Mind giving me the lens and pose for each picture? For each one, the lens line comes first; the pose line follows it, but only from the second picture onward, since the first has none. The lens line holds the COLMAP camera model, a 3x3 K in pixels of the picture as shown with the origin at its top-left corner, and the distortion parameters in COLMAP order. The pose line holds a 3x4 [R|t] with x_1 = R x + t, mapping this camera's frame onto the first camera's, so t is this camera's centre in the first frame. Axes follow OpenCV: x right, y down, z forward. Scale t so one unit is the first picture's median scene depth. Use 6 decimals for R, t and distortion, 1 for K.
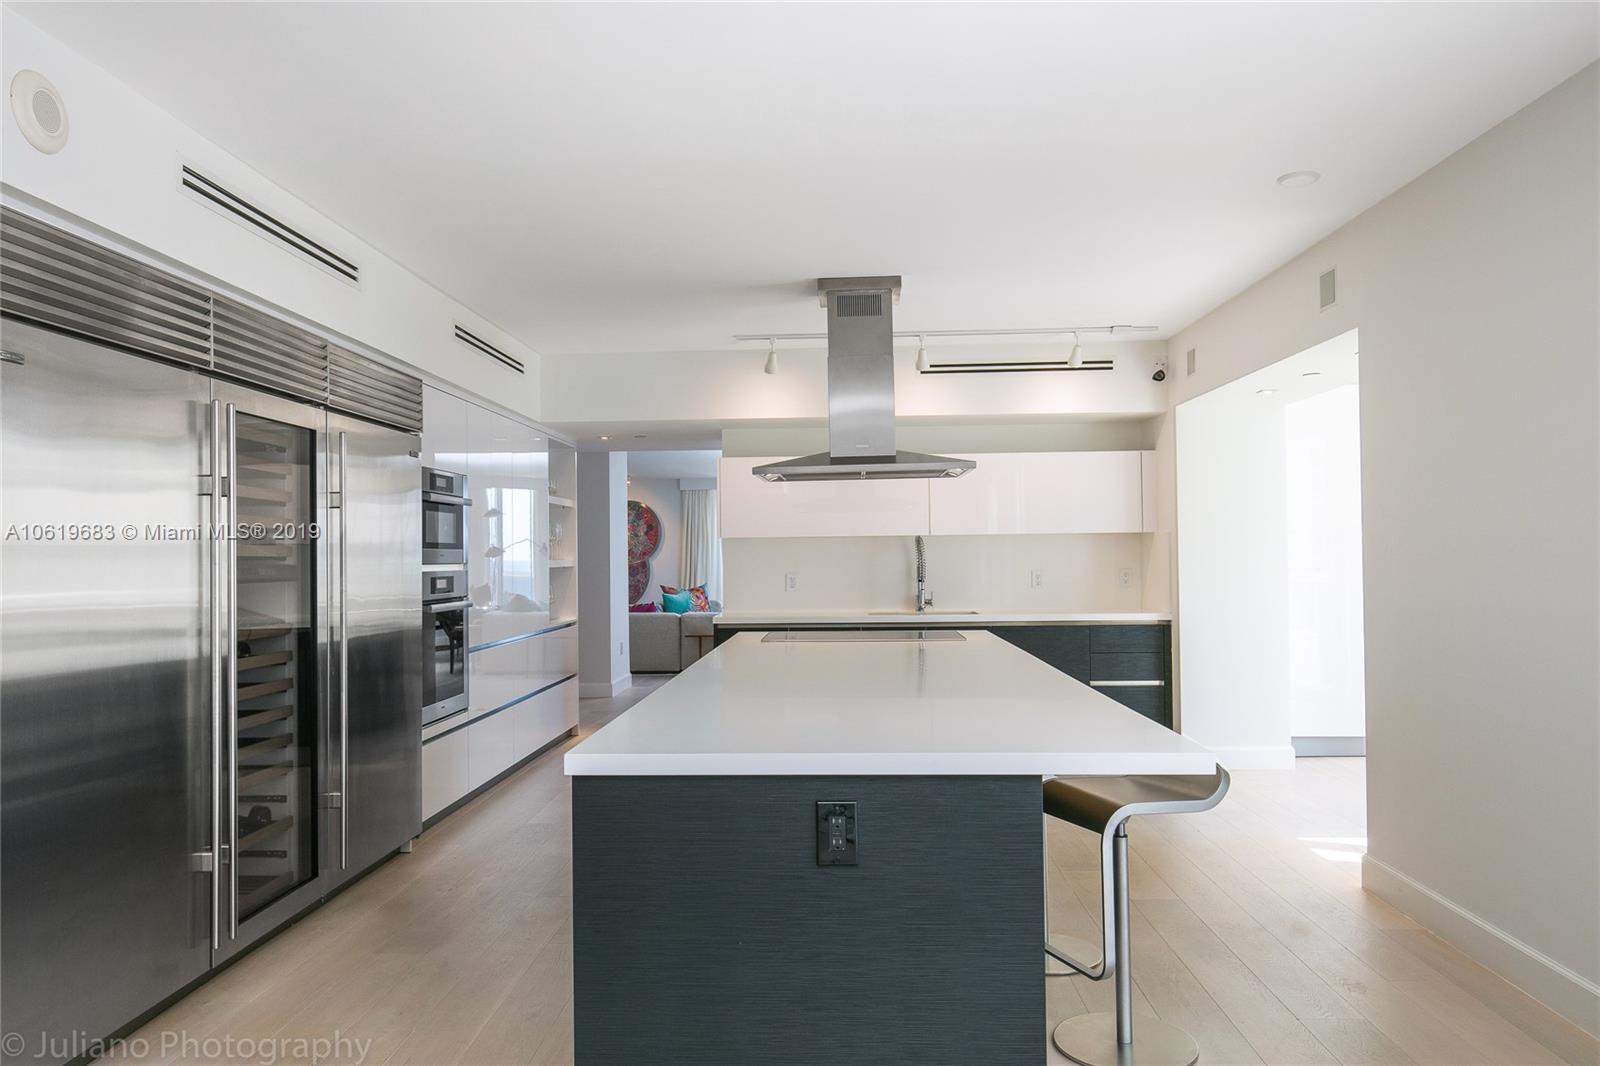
lens RADIAL K [[1141.7, 0, 798.8], [0, 1141.7, 531.2], [0, 0, 1]] dist [0.011649, 0.003921]
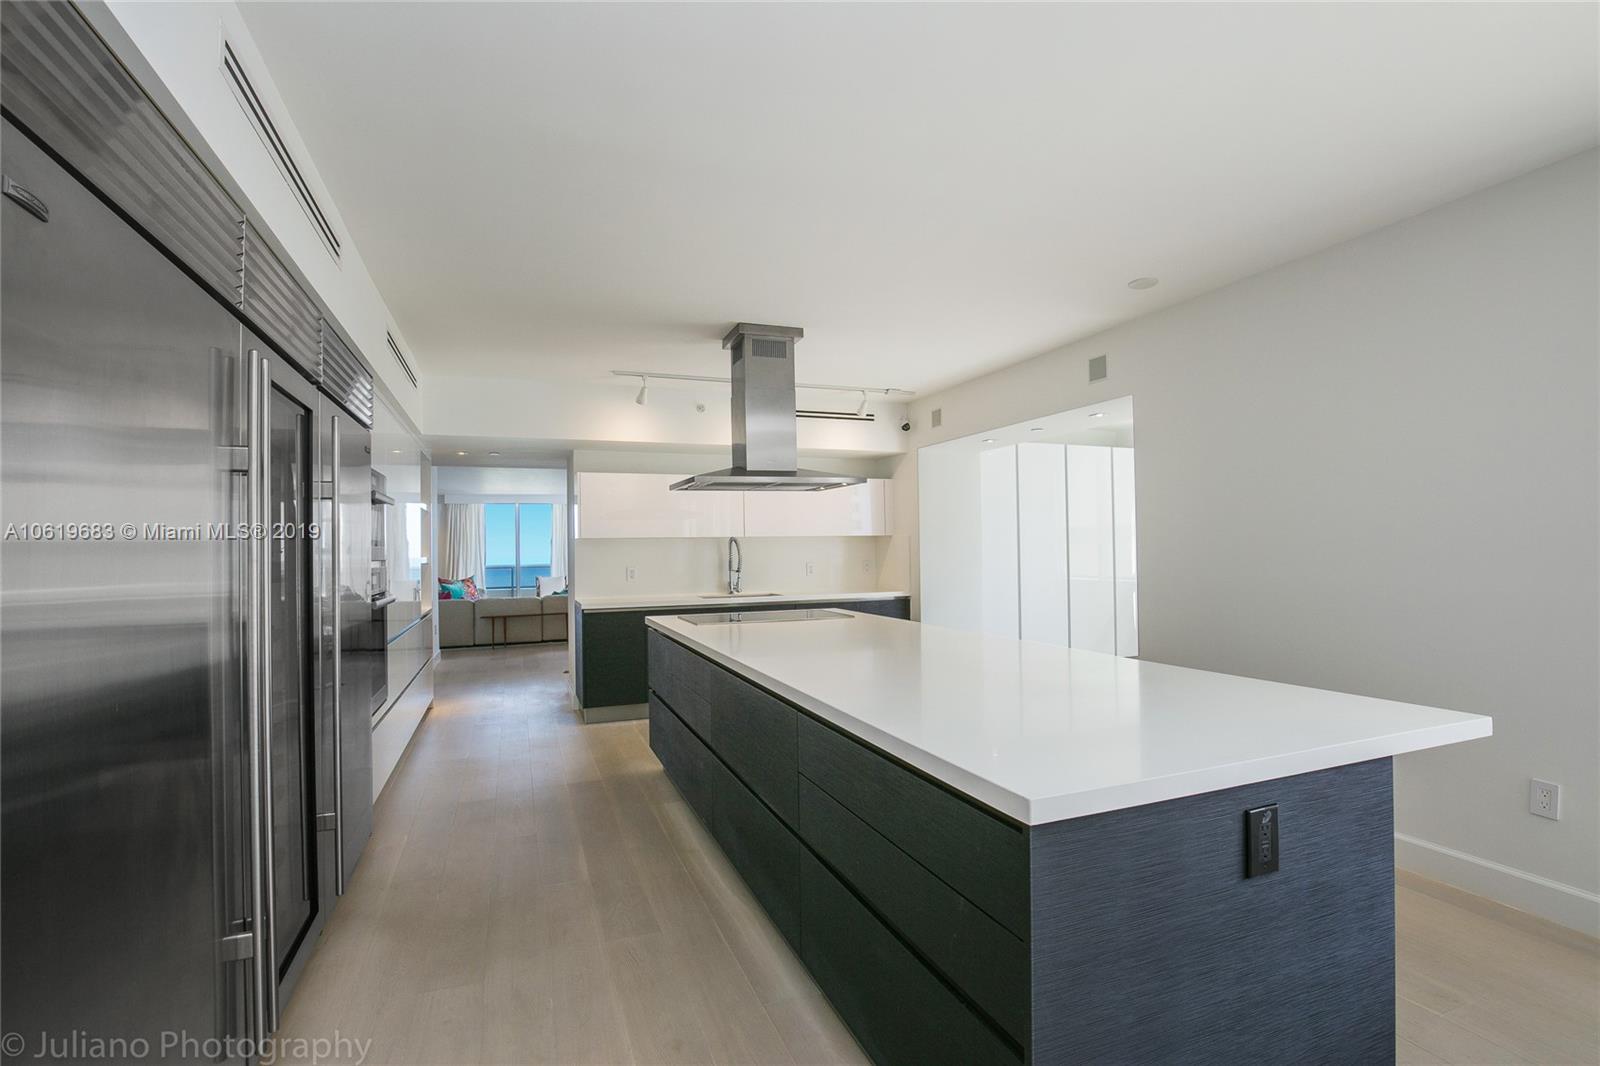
lens RADIAL K [[736.5, 0, 801.1], [0, 736.5, 544.5], [0, 0, 1]] dist [-0.036819, 0.008064]
pose [[0.914356, 0.000359, 0.404911, -0.190551], [-0.003852, 0.999962, 0.007812, 0.005987], [-0.404893, -0.008702, 0.914323, 0.210166]]
